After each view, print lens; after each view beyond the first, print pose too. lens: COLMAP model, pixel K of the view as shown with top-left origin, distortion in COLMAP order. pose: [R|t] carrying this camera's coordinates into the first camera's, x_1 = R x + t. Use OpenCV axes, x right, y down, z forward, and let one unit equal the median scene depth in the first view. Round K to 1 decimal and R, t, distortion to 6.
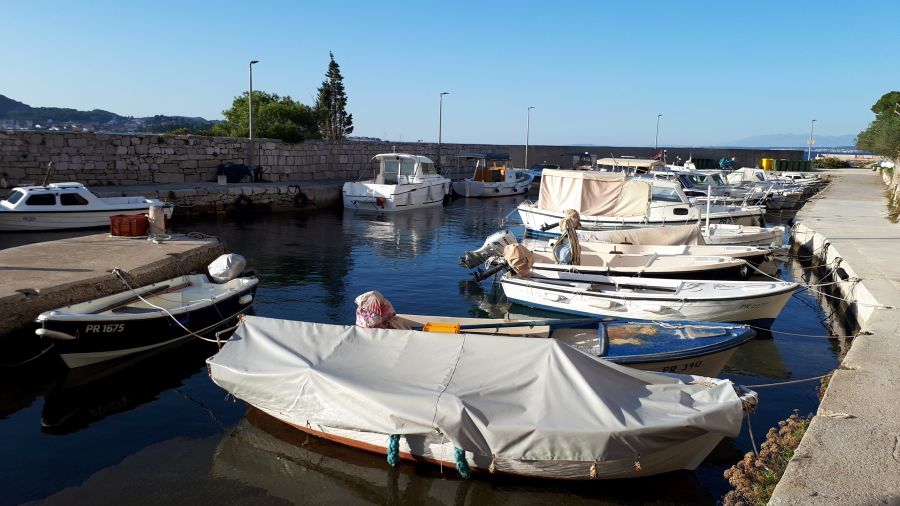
lens RADIAL K [[734.5, 0, 450.0], [0, 734.5, 253.0], [0, 0, 1]] dist [0.141024, -0.226213]
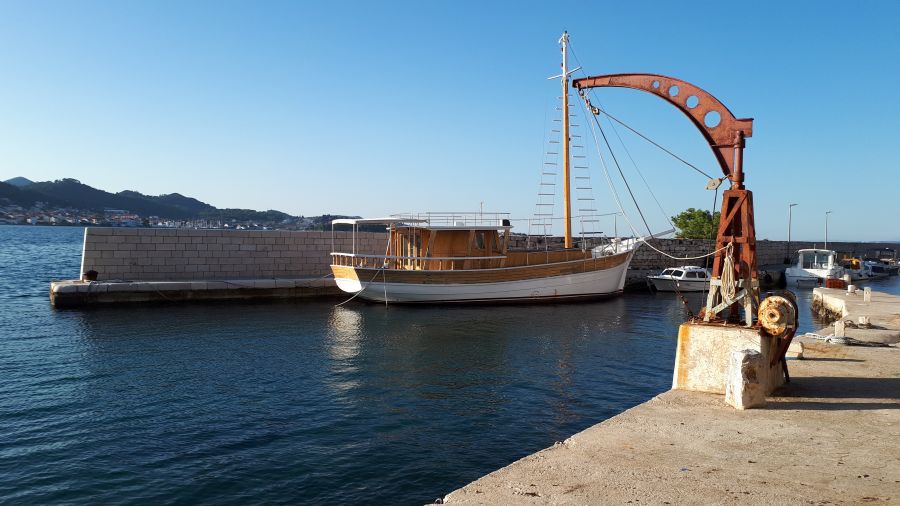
lens RADIAL K [[734.5, 0, 450.0], [0, 734.5, 253.0], [0, 0, 1]] dist [0.141024, -0.226213]
pose [[0.986995, 0.001757, -0.160744, -0.343753], [-0.022100, 0.991929, -0.124852, 0.049393], [0.159227, 0.126780, 0.979068, -0.378415]]
